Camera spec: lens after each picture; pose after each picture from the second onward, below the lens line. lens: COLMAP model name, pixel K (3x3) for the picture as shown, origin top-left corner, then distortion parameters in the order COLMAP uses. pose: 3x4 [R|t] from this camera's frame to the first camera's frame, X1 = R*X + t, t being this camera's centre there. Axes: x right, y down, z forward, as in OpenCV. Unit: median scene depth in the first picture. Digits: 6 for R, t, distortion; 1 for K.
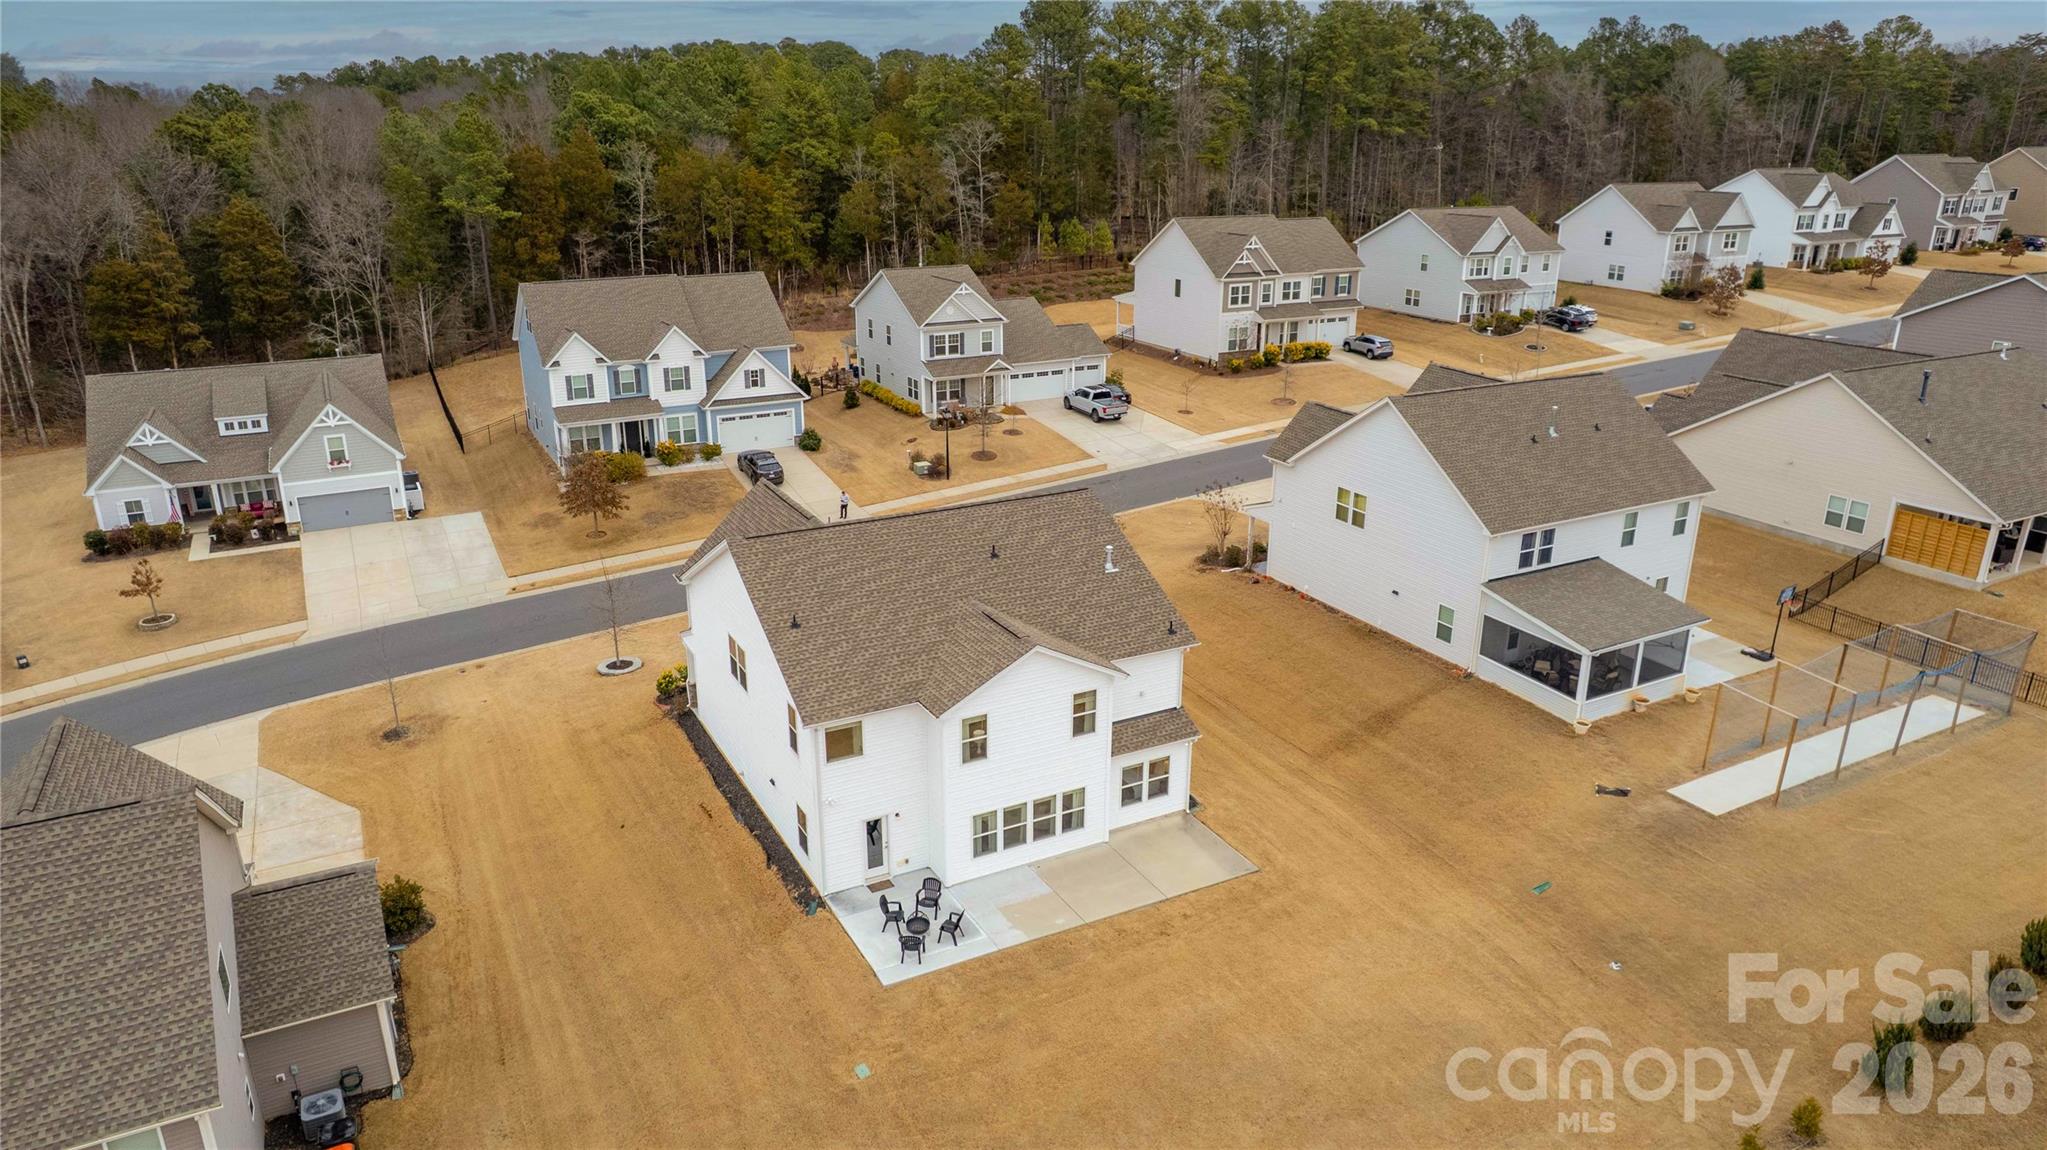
lens RADIAL K [[1316.1, 0, 1017.4], [0, 1316.1, 588.7], [0, 0, 1]] dist [-0.084628, 0.079289]
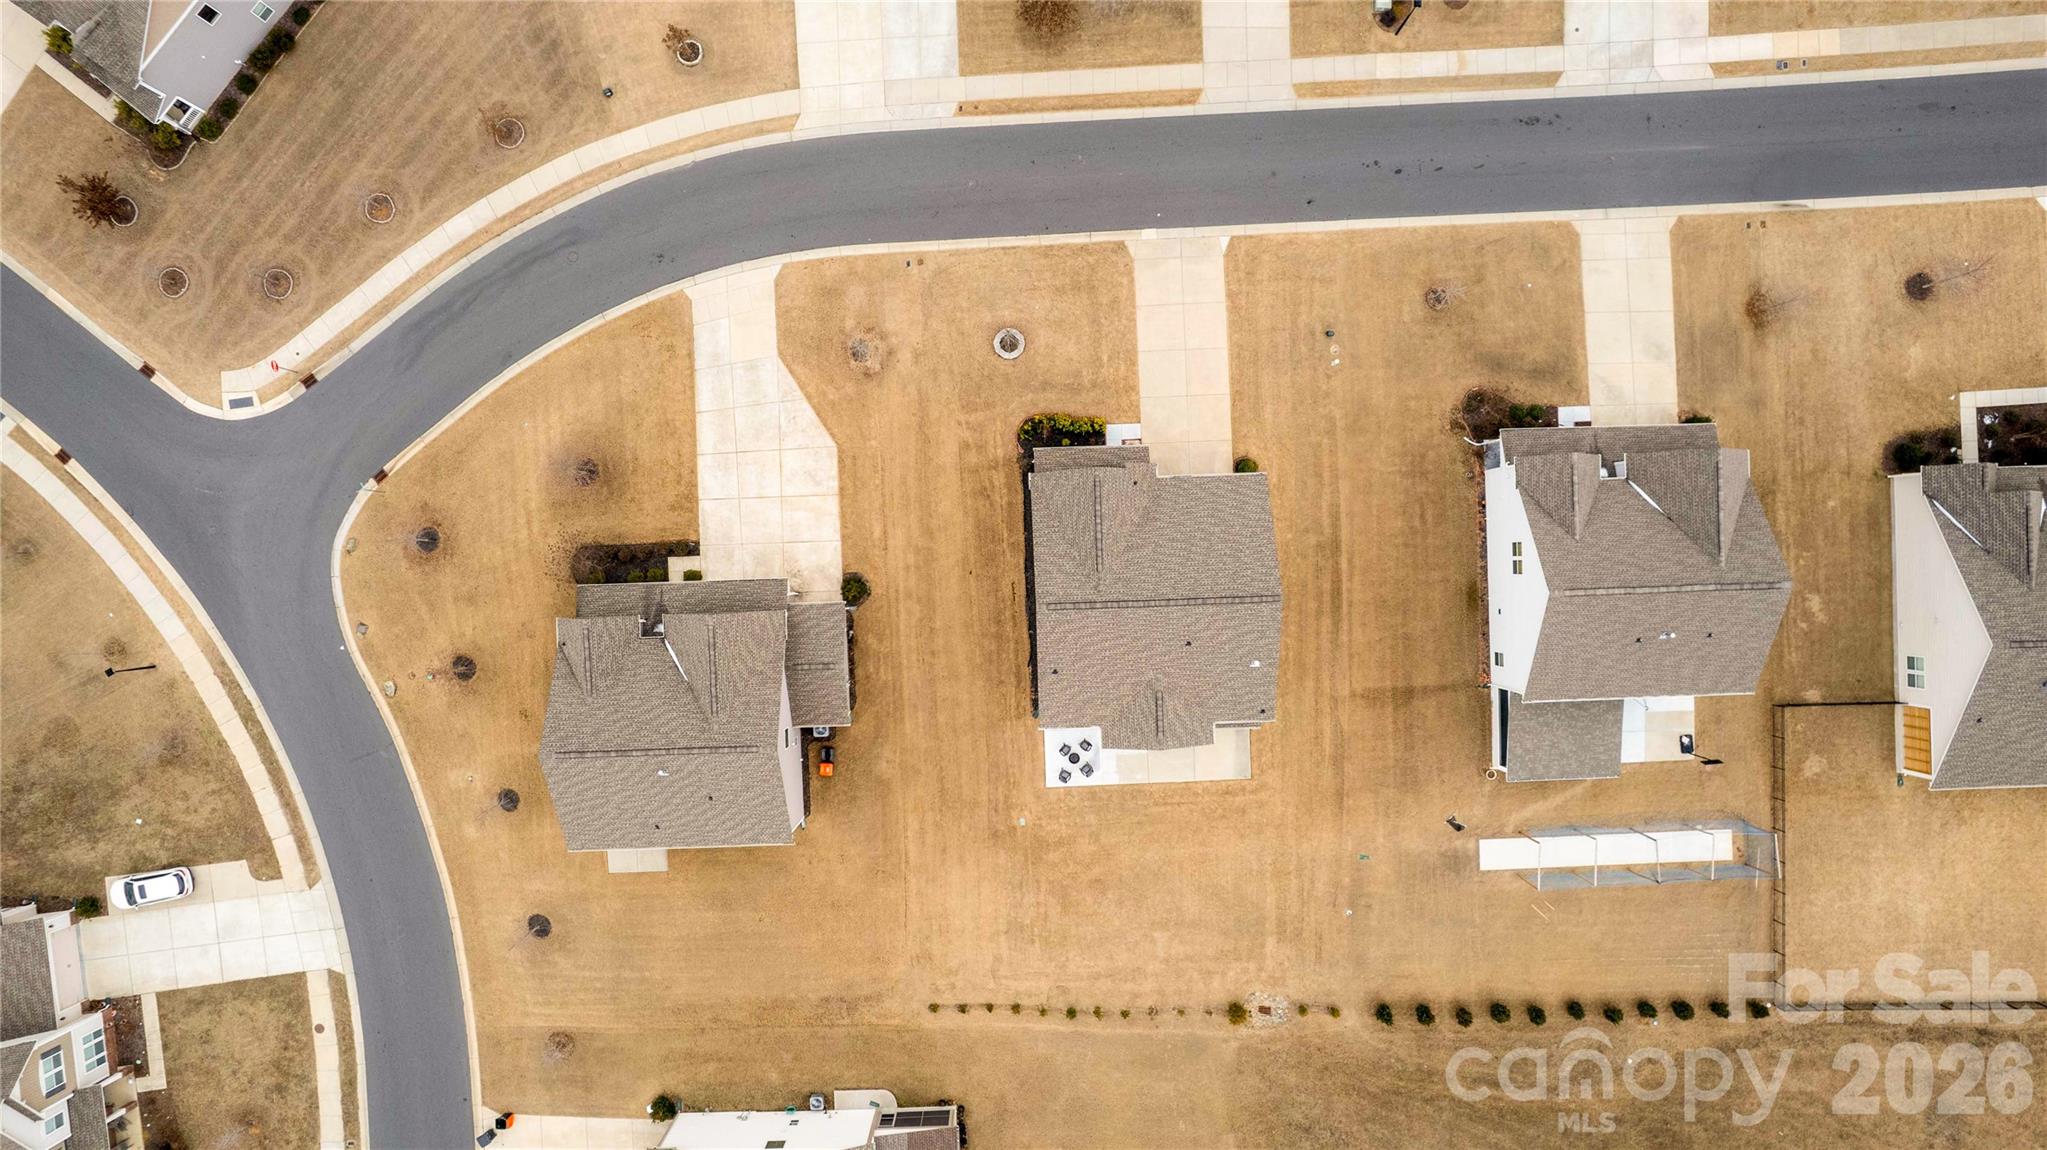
lens RADIAL K [[1316.1, 0, 1017.4], [0, 1316.1, 588.7], [0, 0, 1]] dist [-0.084628, 0.079289]
pose [[0.899192, 0.437514, 0.005913, -0.229908], [-0.143332, 0.281760, 0.948719, -1.445298], [0.413412, -0.853928, 0.316066, 0.405844]]
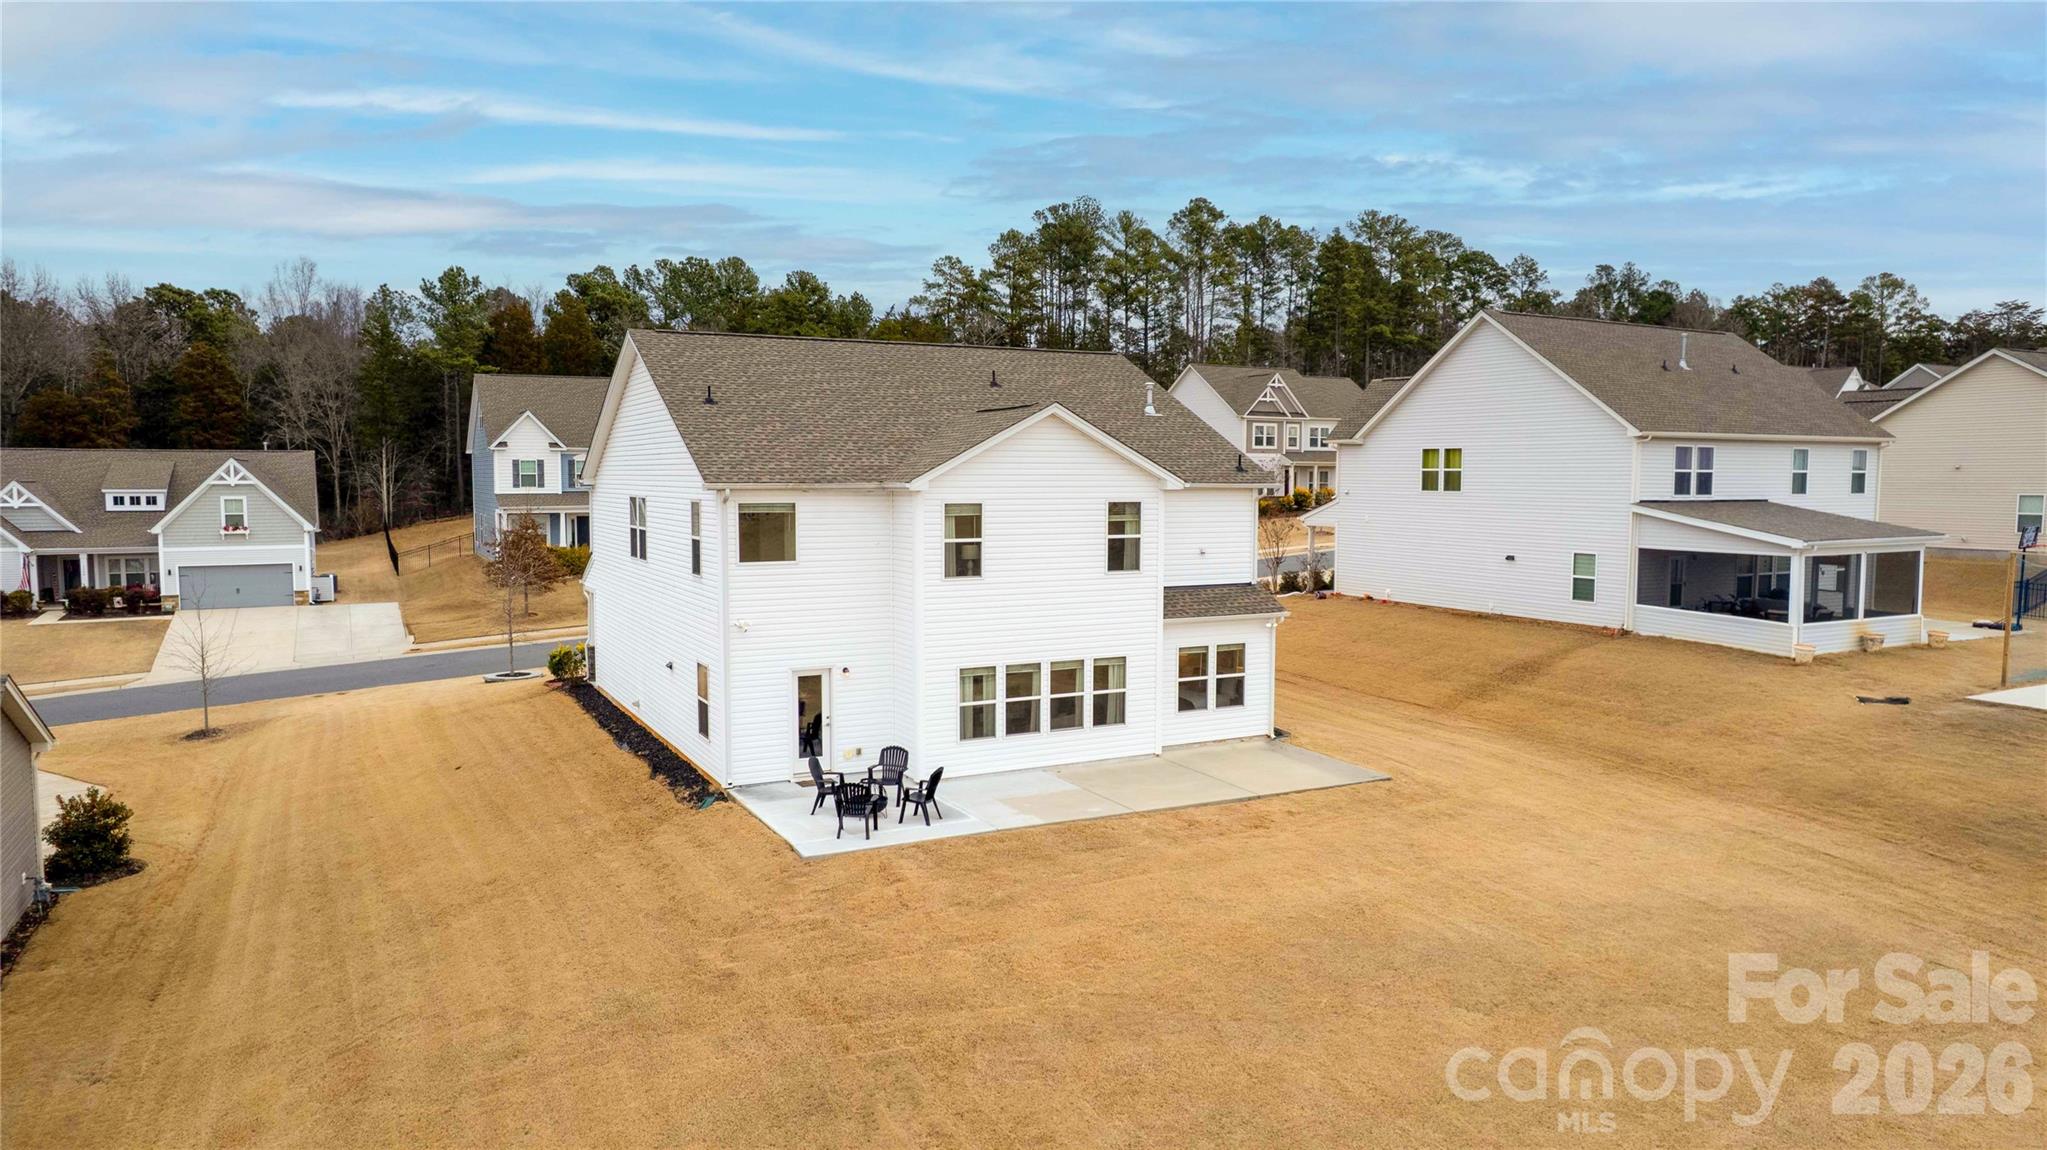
lens RADIAL K [[1316.1, 0, 1017.4], [0, 1316.1, 588.7], [0, 0, 1]] dist [-0.084628, 0.079289]
pose [[0.999994, 0.000409, -0.003484, -0.002012], [-0.001285, 0.966814, -0.255479, 0.249494], [0.003264, 0.255482, 0.966808, 0.287172]]
